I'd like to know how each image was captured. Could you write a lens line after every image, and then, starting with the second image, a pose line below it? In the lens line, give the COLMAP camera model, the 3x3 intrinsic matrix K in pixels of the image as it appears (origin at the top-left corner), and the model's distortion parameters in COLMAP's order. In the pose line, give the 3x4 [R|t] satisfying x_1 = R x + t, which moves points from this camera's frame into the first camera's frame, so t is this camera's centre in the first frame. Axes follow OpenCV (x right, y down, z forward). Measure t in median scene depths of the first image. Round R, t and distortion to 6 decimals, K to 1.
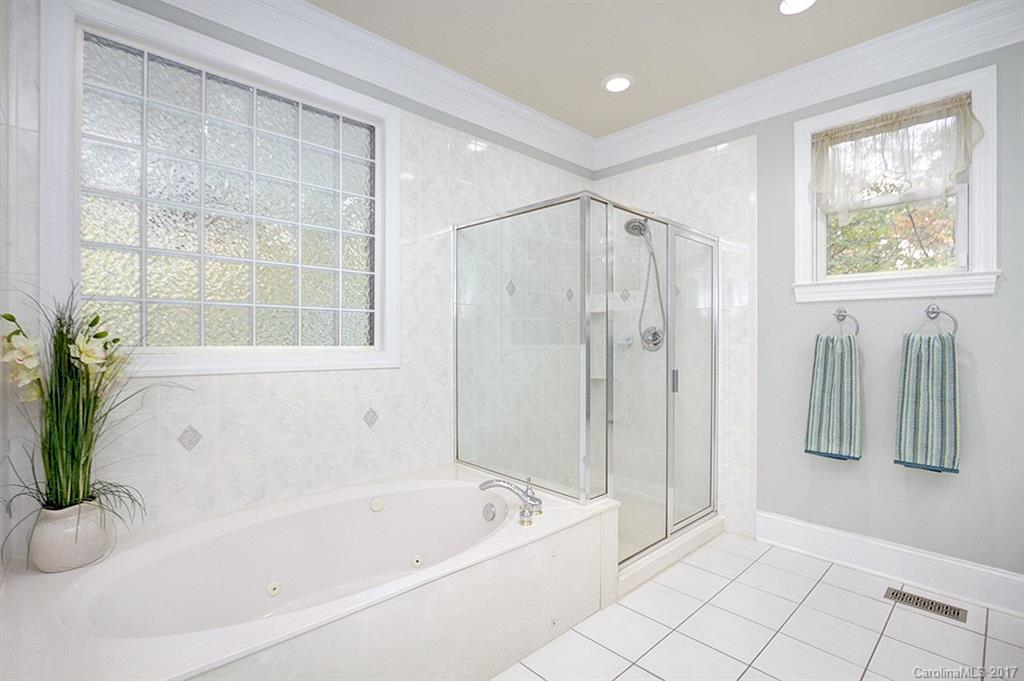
lens RADIAL K [[476.2, 0, 512.3], [0, 476.2, 336.2], [0, 0, 1]] dist [-0.021167, 0.000113]
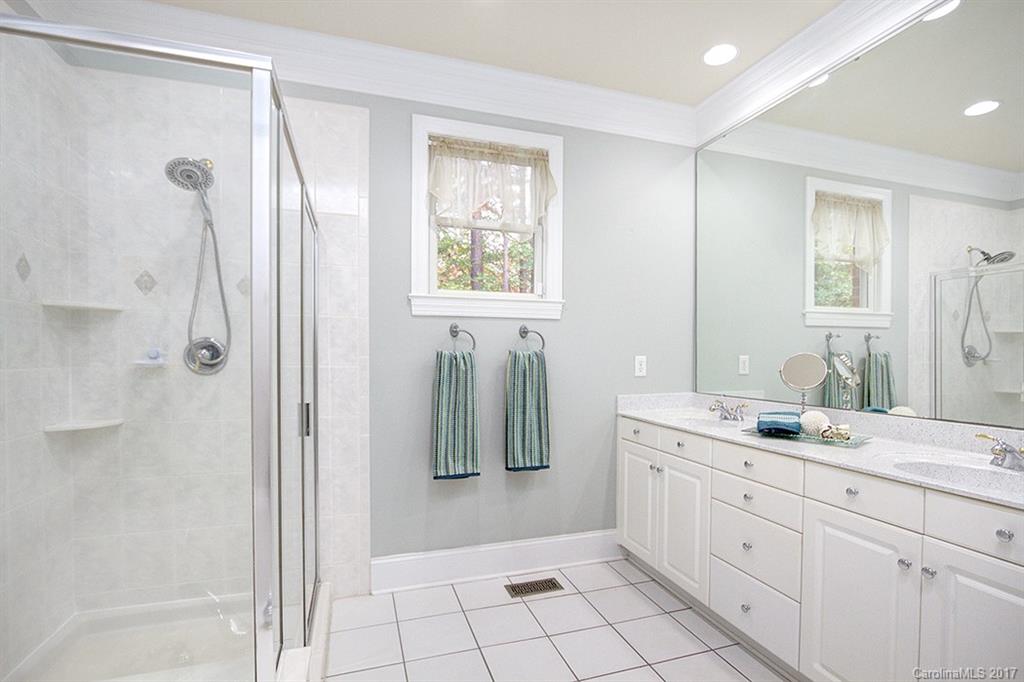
lens RADIAL K [[476.7, 0, 510.7], [0, 476.7, 356.1], [0, 0, 1]] dist [-0.026588, 0.000321]
pose [[0.416607, -0.012480, 0.909001, -0.163210], [-0.007528, 0.999824, 0.017178, -0.011118], [-0.909056, -0.013999, 0.416440, 0.498518]]
